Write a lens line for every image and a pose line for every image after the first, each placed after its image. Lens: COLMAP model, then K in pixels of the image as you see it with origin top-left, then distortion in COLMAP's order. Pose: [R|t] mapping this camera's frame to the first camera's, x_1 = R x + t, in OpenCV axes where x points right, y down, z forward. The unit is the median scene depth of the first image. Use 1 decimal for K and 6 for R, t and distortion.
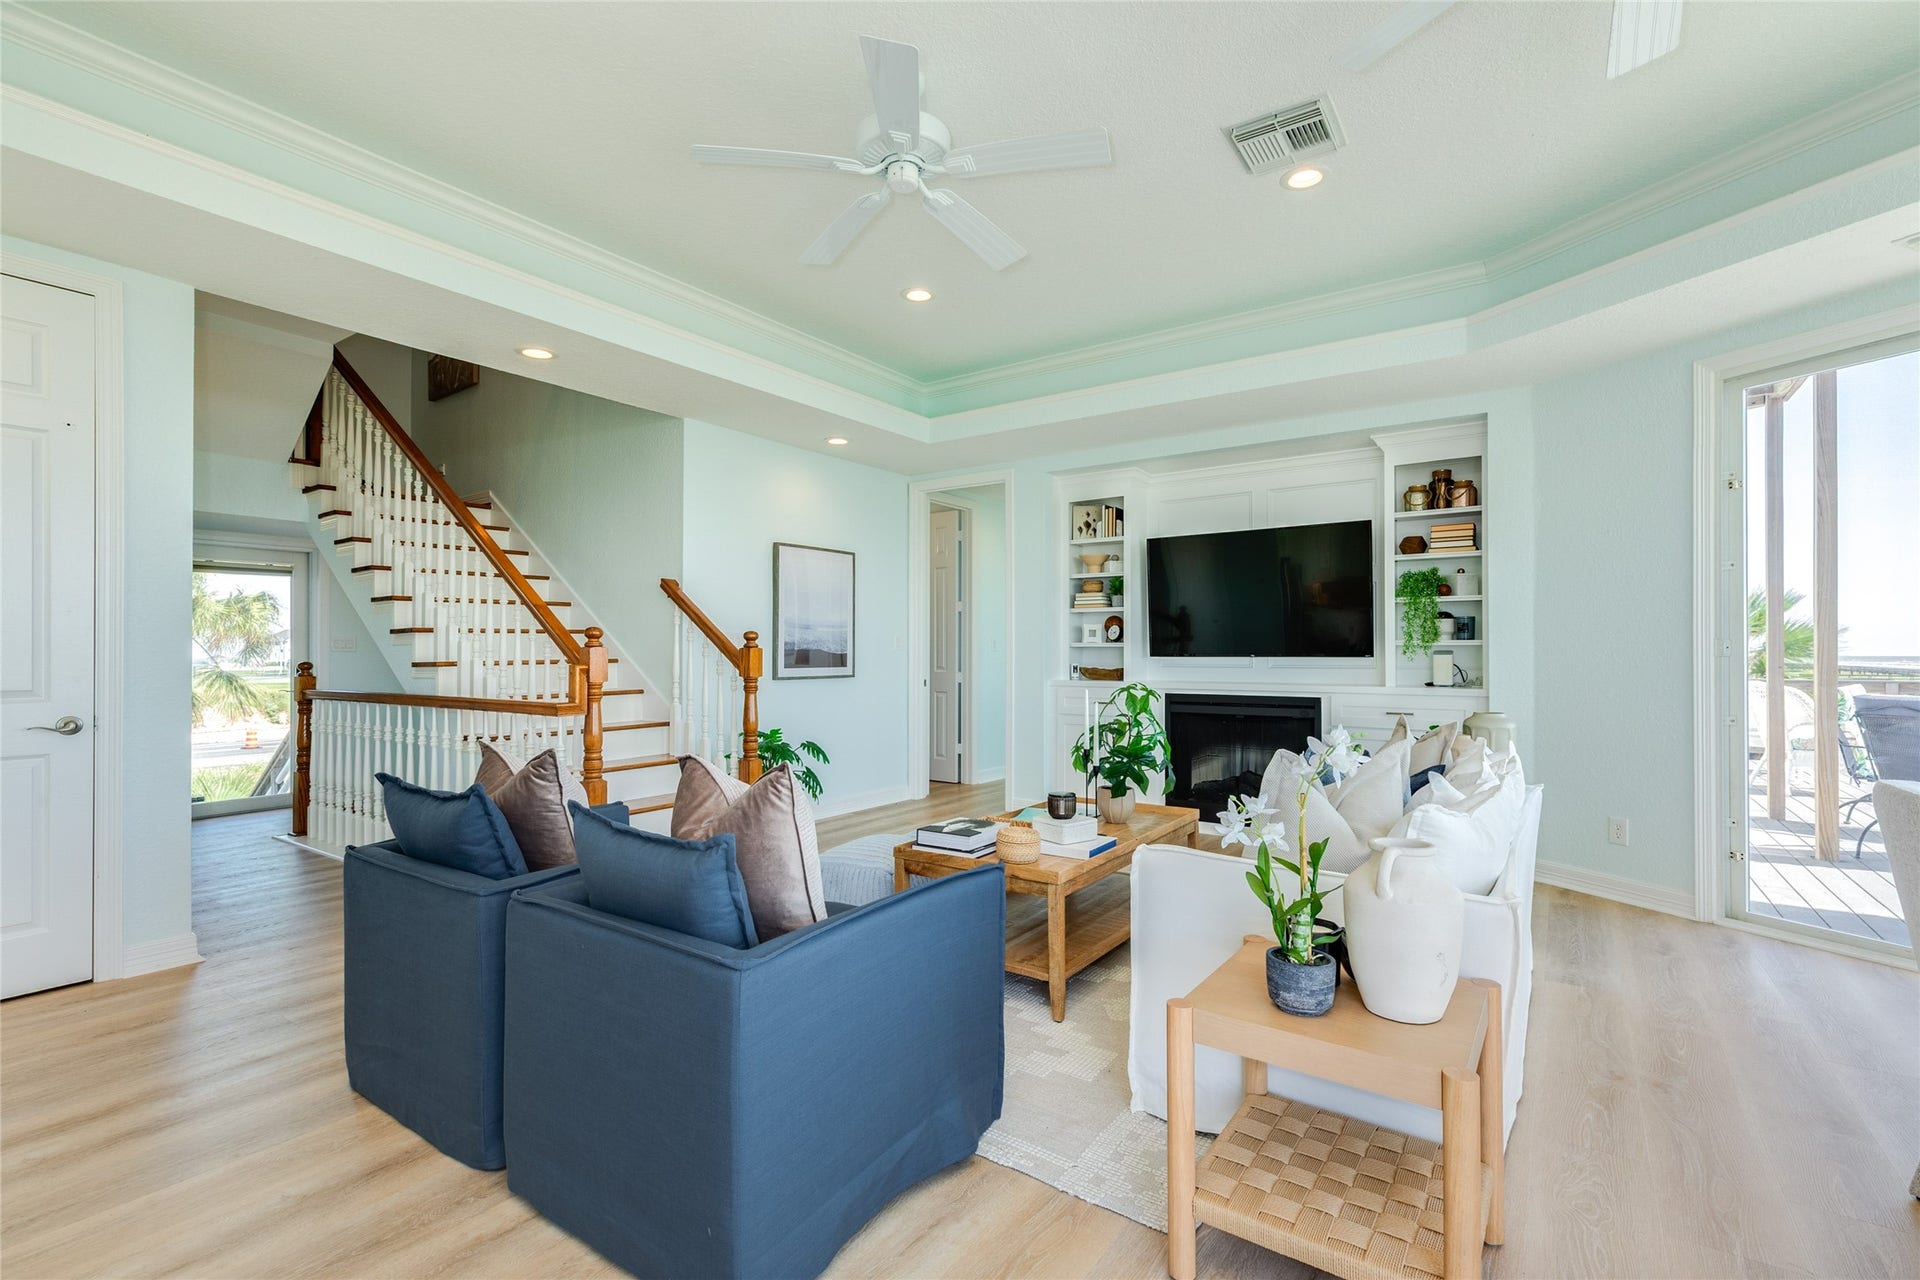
lens RADIAL K [[862.4, 0, 960.0], [0, 862.4, 640.0], [0, 0, 1]] dist [0.000225, -0.000092]
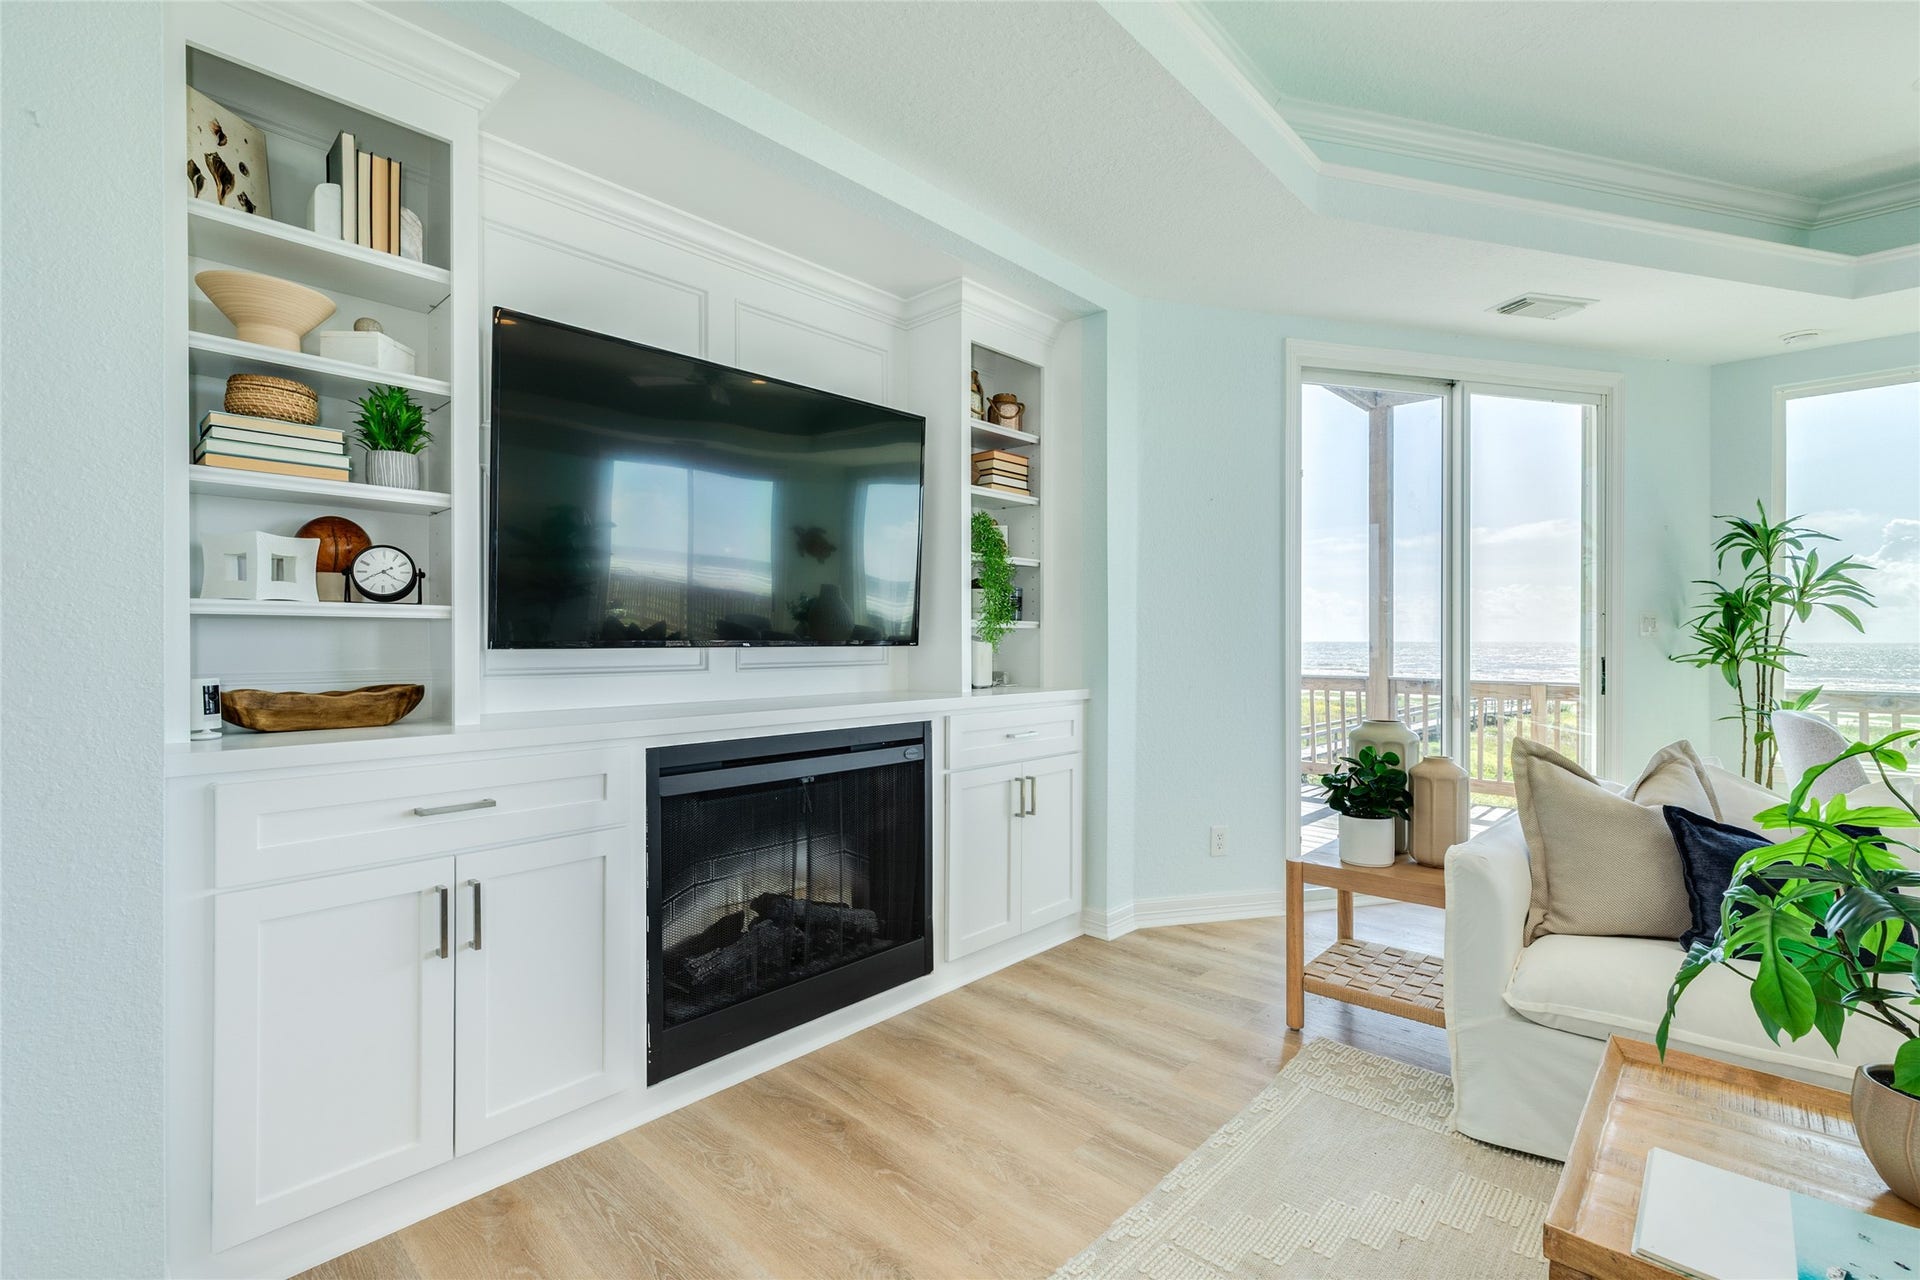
lens RADIAL K [[862.4, 0, 960.0], [0, 862.4, 640.0], [0, 0, 1]] dist [0.000225, -0.000092]
pose [[0.130956, 0.003515, 0.991382, -0.093754], [-0.011362, 0.999933, -0.002045, 0.013979], [-0.991323, -0.010996, 0.130987, 0.756939]]
